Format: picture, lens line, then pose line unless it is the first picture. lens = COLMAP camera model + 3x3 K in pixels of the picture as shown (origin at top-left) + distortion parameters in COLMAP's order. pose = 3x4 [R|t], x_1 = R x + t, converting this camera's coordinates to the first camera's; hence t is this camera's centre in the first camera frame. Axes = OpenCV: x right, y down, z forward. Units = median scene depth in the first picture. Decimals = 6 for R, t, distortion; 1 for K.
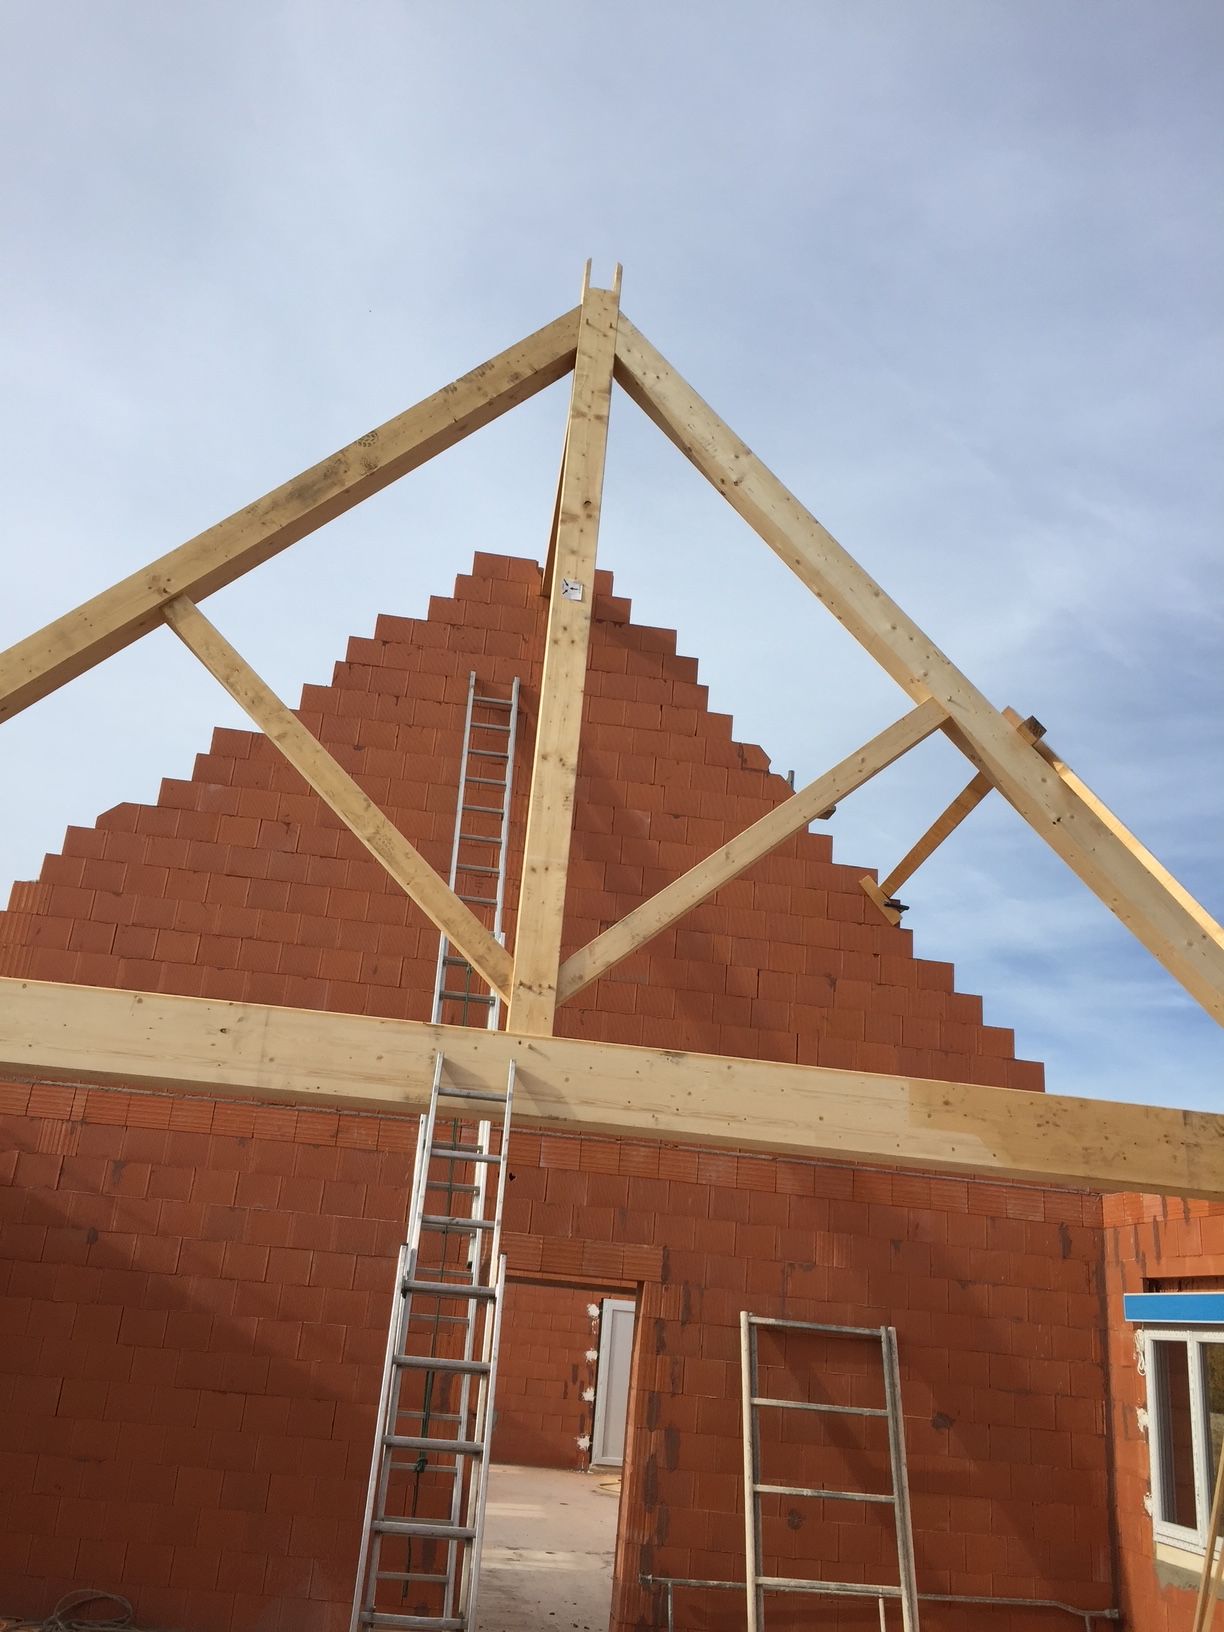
lens RADIAL K [[1372.4, 0, 629.5], [0, 1372.4, 789.7], [0, 0, 1]] dist [0.078174, -0.100590]
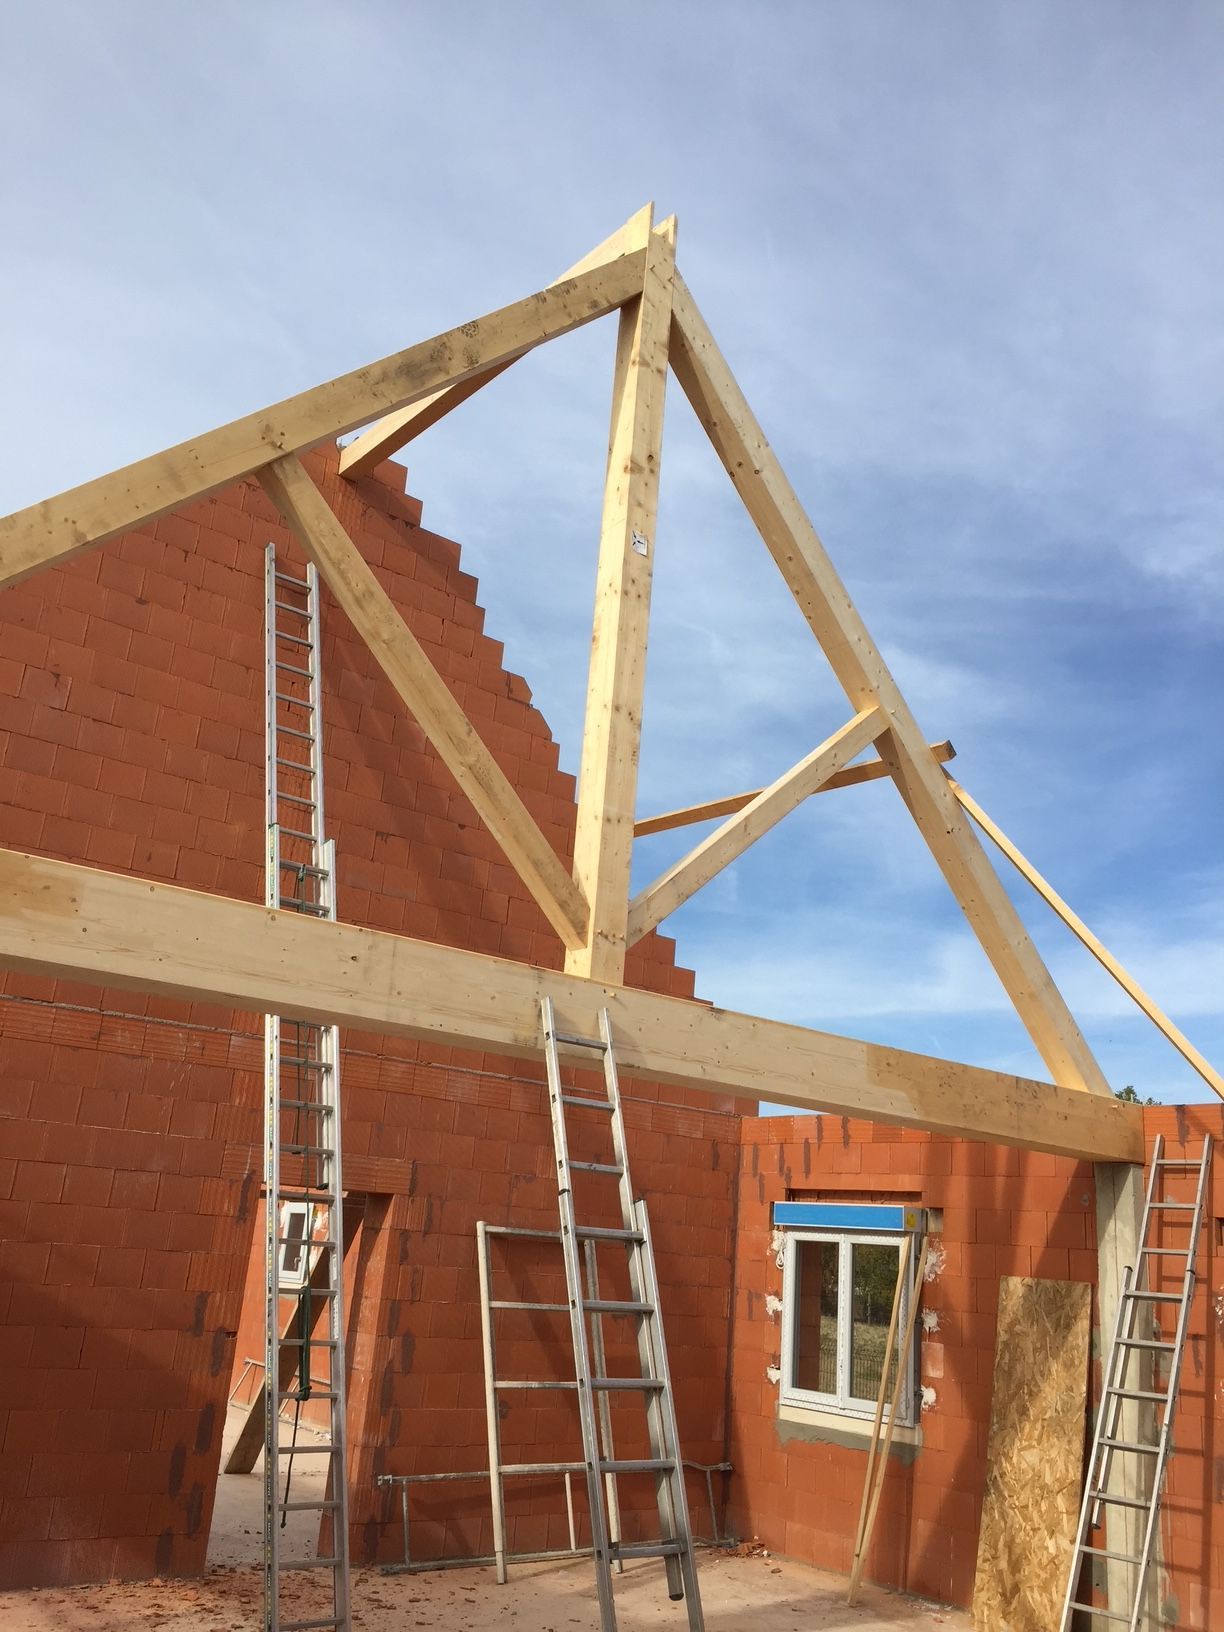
lens RADIAL K [[1372.4, 0, 629.5], [0, 1372.4, 789.7], [0, 0, 1]] dist [0.078174, -0.100590]
pose [[0.857521, 0.143817, 0.493937, -0.402983], [-0.185748, 0.981916, 0.036576, -0.003127], [-0.479745, -0.123113, 0.868728, 0.082173]]
